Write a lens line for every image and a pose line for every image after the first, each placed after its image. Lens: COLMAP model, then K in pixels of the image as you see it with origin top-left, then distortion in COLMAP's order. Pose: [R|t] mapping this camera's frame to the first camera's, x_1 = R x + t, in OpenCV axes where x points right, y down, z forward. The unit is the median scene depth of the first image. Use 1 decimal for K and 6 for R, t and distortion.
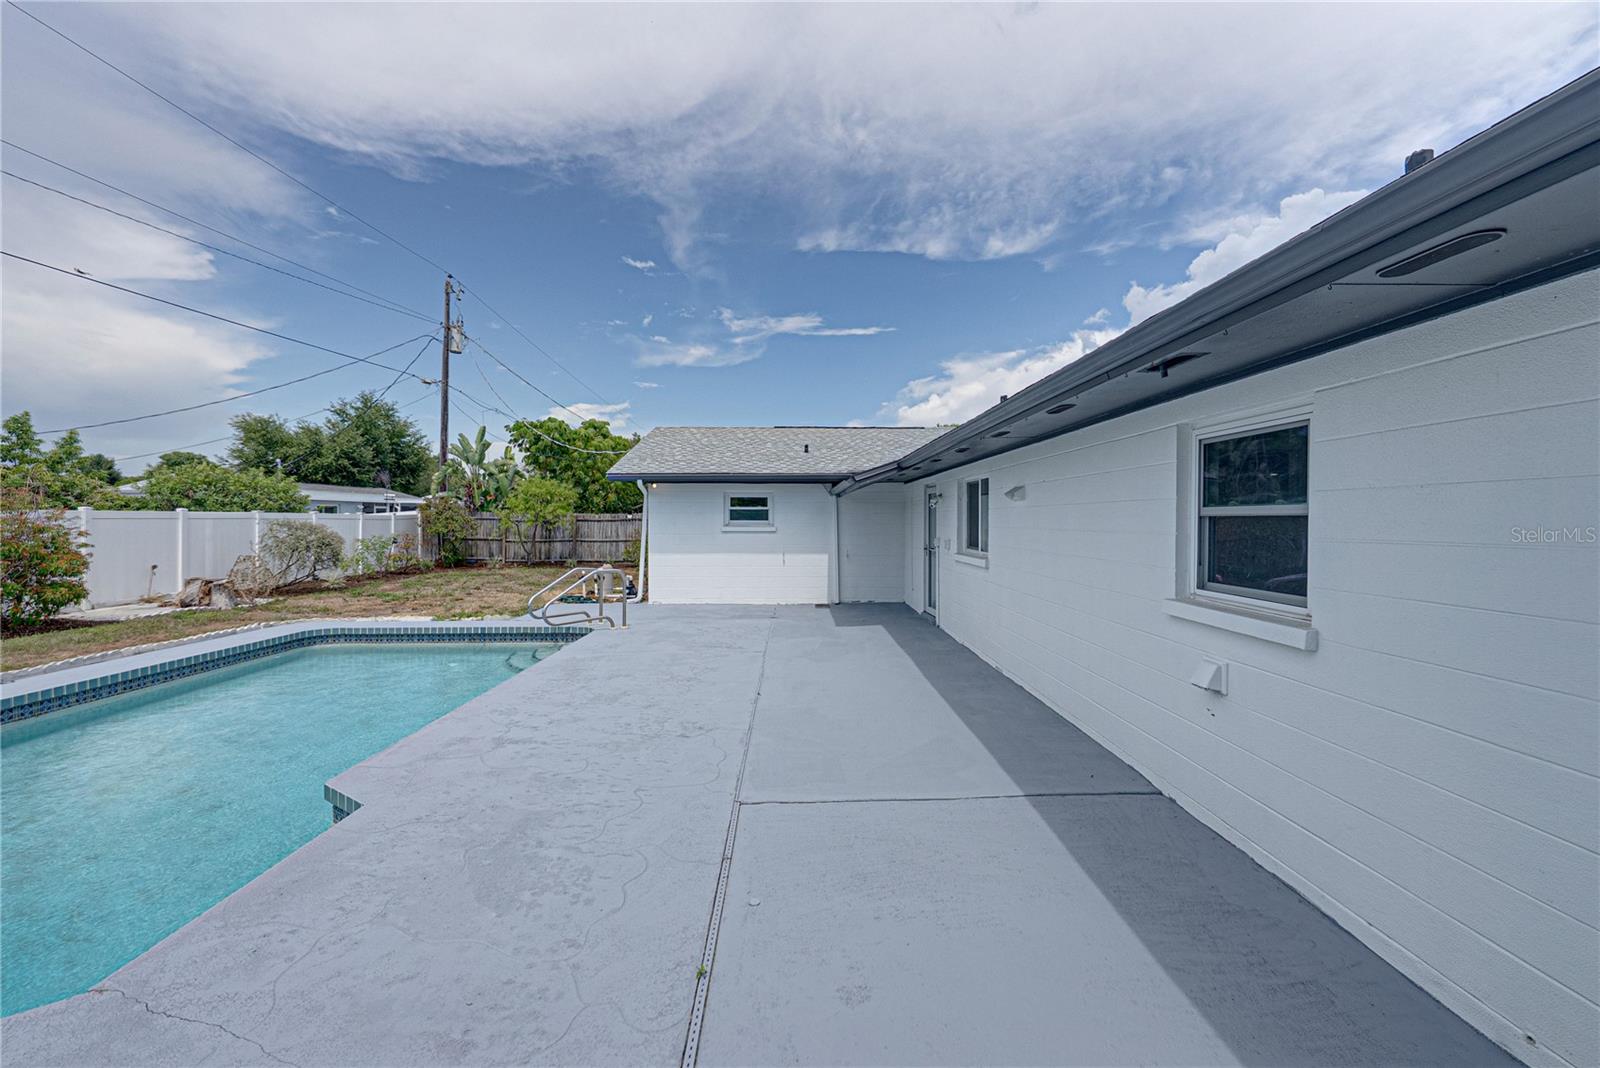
lens RADIAL K [[651.9, 0, 804.2], [0, 651.9, 528.6], [0, 0, 1]] dist [-0.001811, 0.000701]
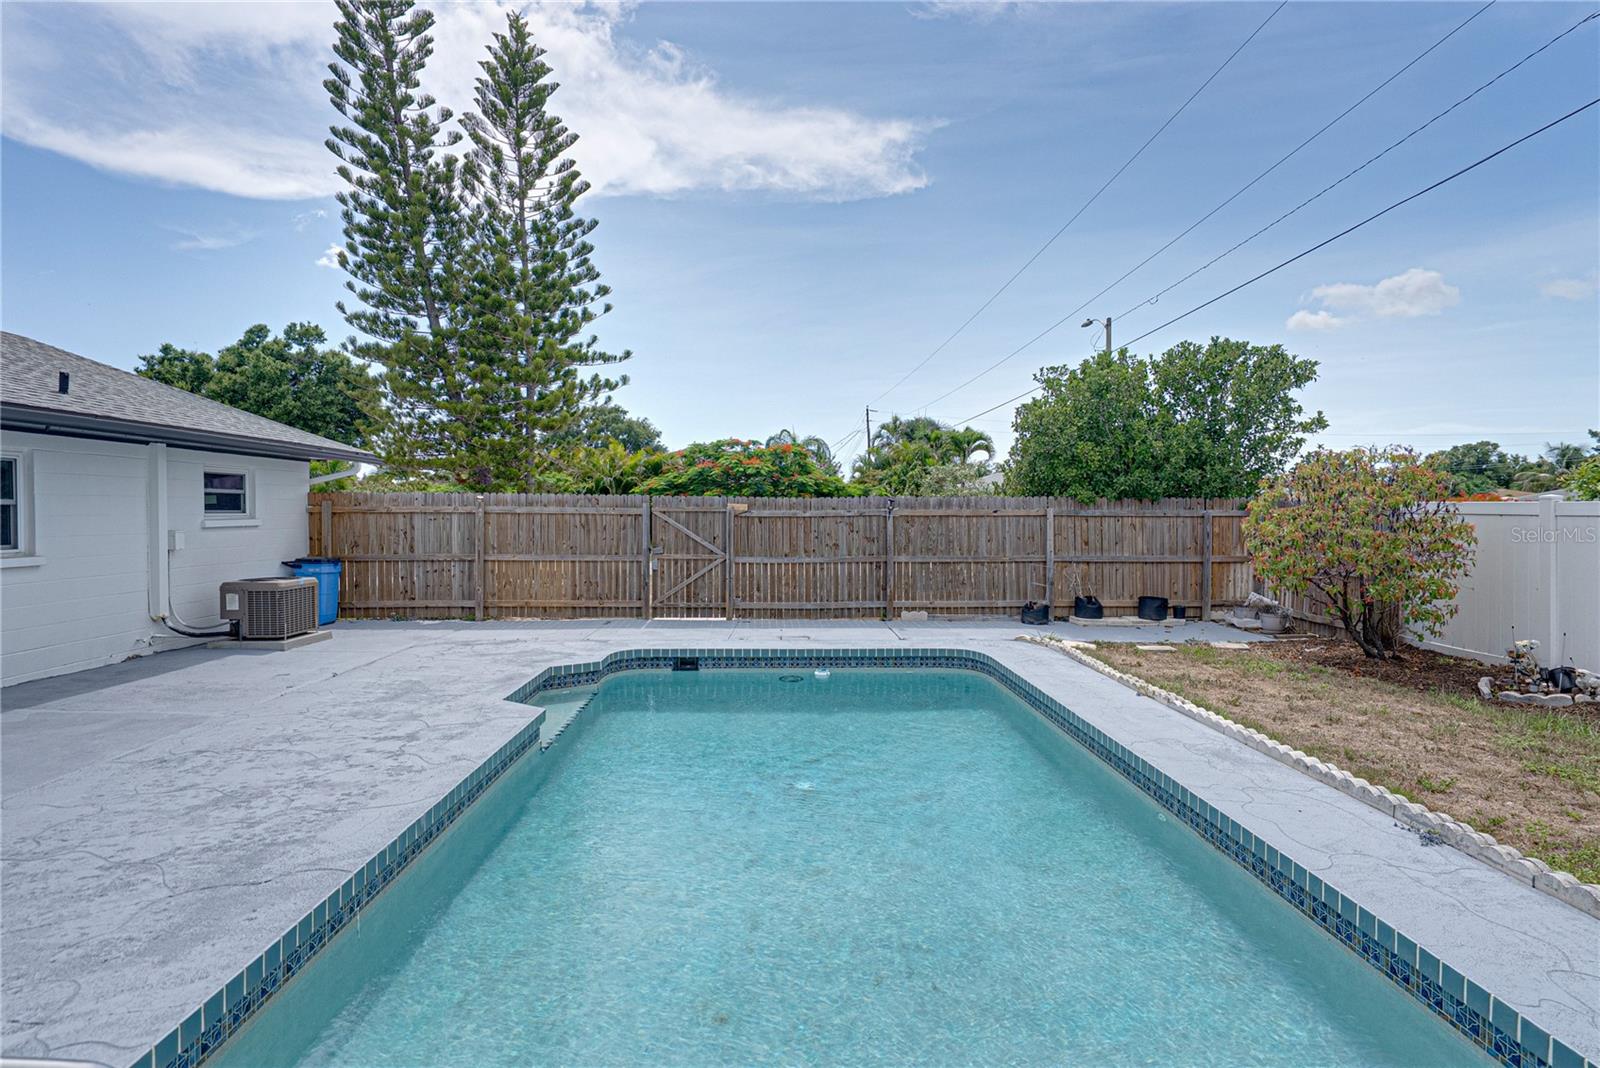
lens RADIAL K [[813.3, 0, 810.7], [0, 813.3, 527.1], [0, 0, 1]] dist [0.005678, -0.000154]
pose [[-0.999744, -0.003880, -0.022284, -0.222244], [-0.004634, 0.999414, 0.033901, -0.006413], [0.022139, 0.033995, -0.999177, 0.476408]]
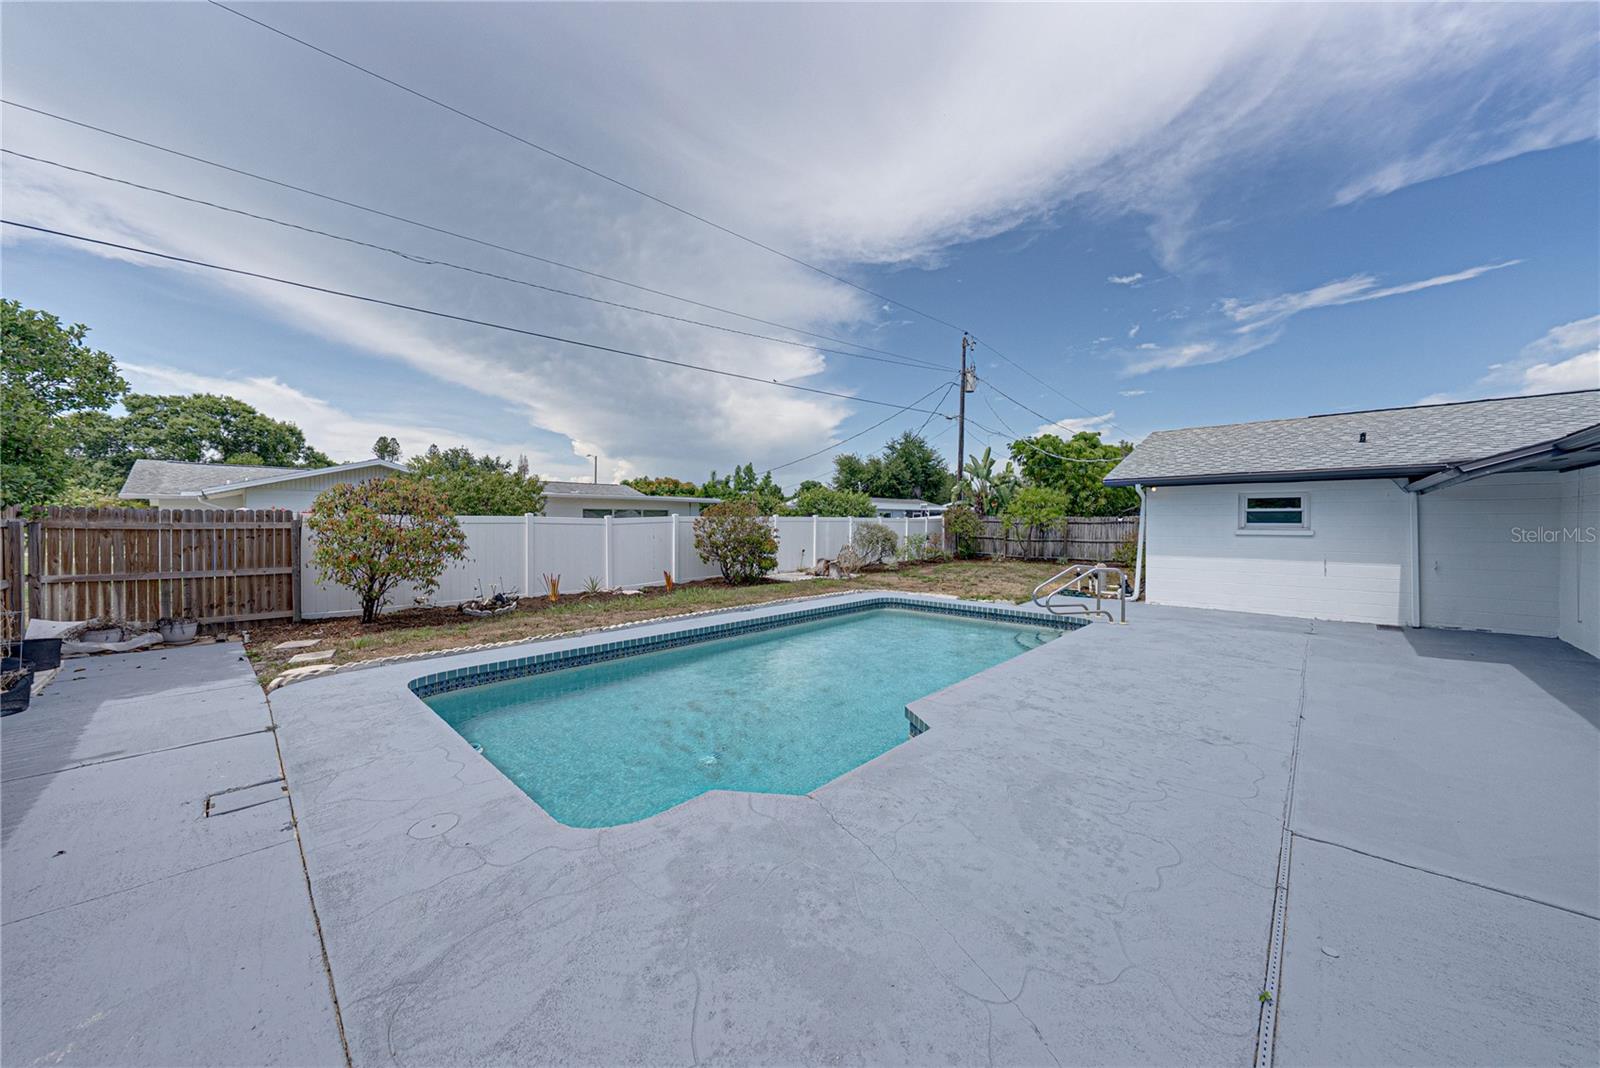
lens RADIAL K [[553.3, 0, 802.0], [0, 553.3, 529.2], [0, 0, 1]] dist [-0.002868, 0.000632]
pose [[0.714735, 0.008894, -0.699338, -0.009154], [-0.010106, 0.999946, 0.002389, 0.000383], [0.699322, 0.005359, 0.714787, -0.005522]]
